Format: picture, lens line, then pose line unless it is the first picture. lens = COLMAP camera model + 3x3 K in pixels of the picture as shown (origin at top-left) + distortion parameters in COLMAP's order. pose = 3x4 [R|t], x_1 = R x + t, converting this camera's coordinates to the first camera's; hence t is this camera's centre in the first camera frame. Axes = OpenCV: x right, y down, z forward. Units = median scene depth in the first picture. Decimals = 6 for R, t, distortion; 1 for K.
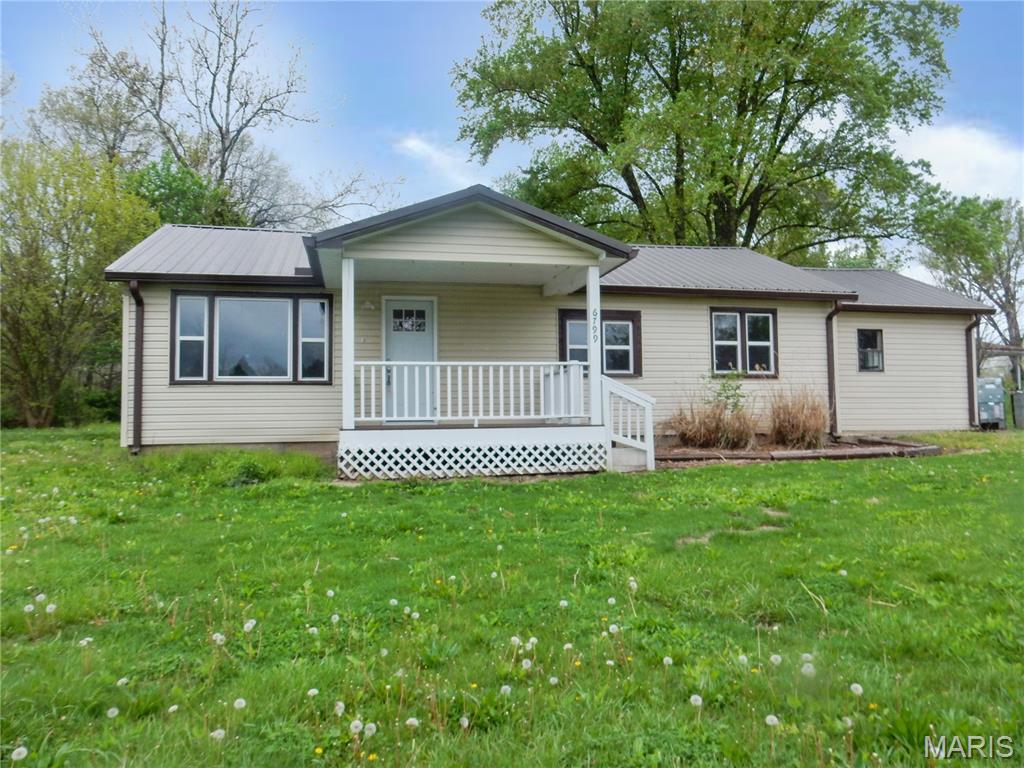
lens RADIAL K [[762.1, 0, 511.7], [0, 762.1, 382.9], [0, 0, 1]] dist [-0.007071, 0.012040]
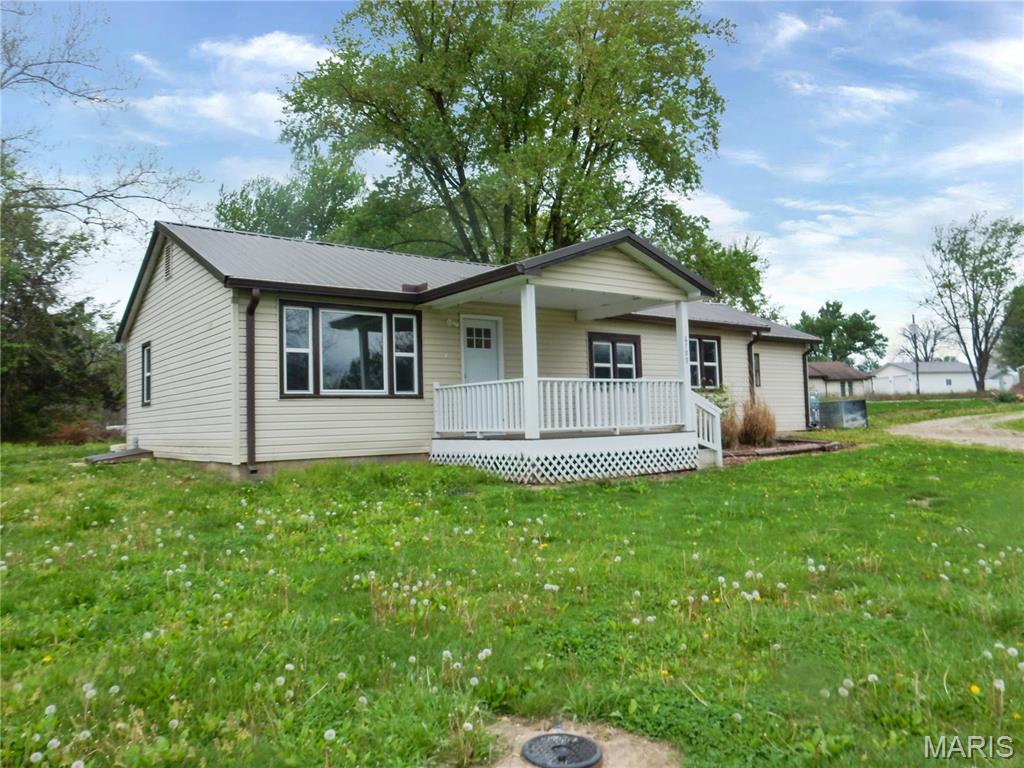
lens RADIAL K [[762.1, 0, 514.3], [0, 762.1, 382.9], [0, 0, 1]] dist [-0.007071, 0.012040]
pose [[0.907511, 0.006700, 0.419974, -0.580318], [-0.000462, 0.999888, -0.014955, -0.002862], [-0.420027, 0.013378, 0.907413, 0.005005]]
